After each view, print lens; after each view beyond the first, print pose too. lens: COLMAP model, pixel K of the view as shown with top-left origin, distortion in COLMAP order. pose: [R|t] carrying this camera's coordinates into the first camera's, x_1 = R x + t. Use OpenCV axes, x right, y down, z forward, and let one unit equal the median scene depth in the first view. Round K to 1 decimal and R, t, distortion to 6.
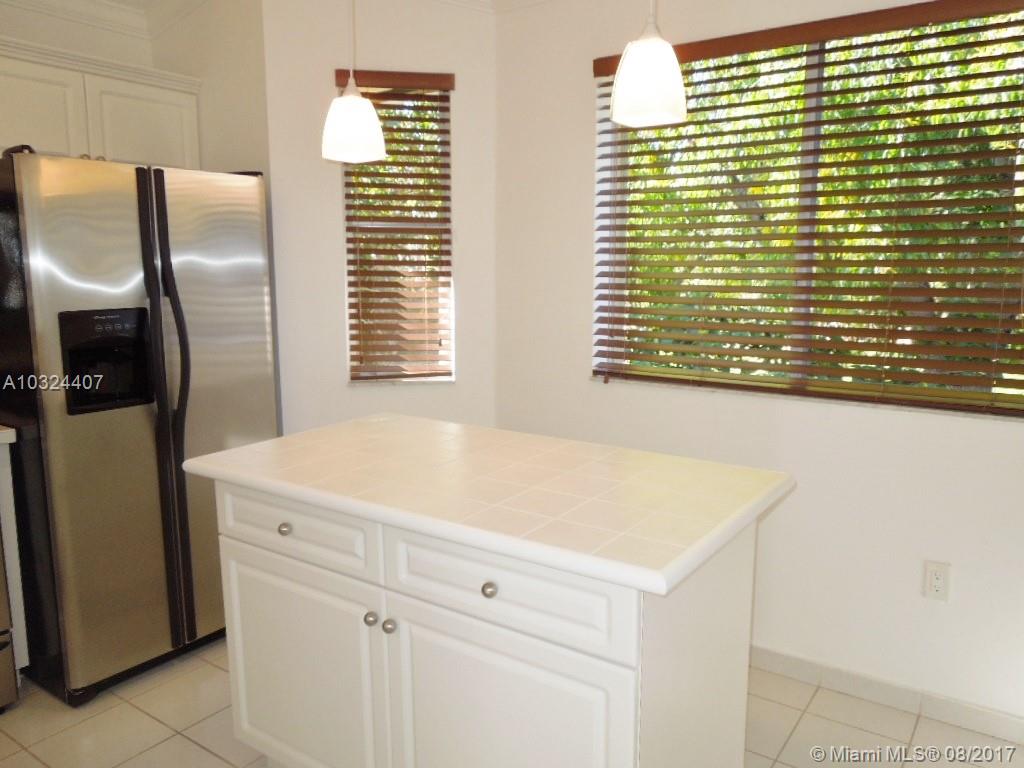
lens RADIAL K [[772.9, 0, 511.6], [0, 772.9, 383.9], [0, 0, 1]] dist [-0.001950, 0.018719]
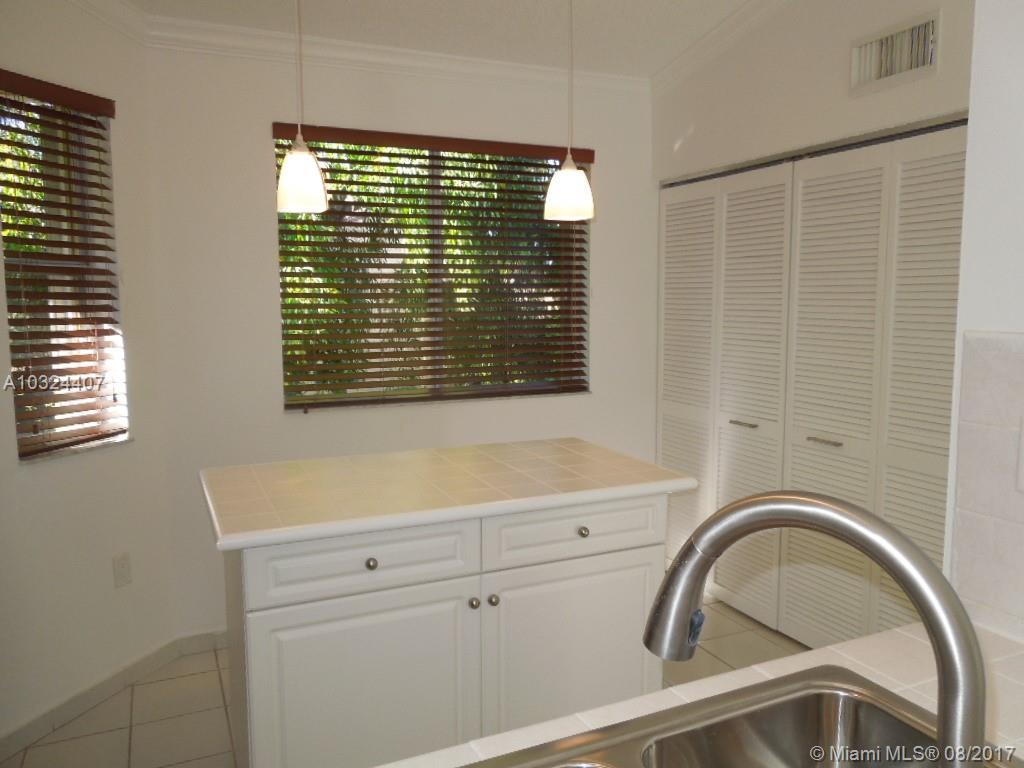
lens RADIAL K [[772.9, 0, 508.0], [0, 772.9, 384.9], [0, 0, 1]] dist [-0.001950, 0.018719]
pose [[0.493485, -0.099035, 0.864098, -0.794239], [0.136806, 0.989968, 0.035332, -0.047642], [-0.858928, 0.100778, 0.502082, 0.215925]]
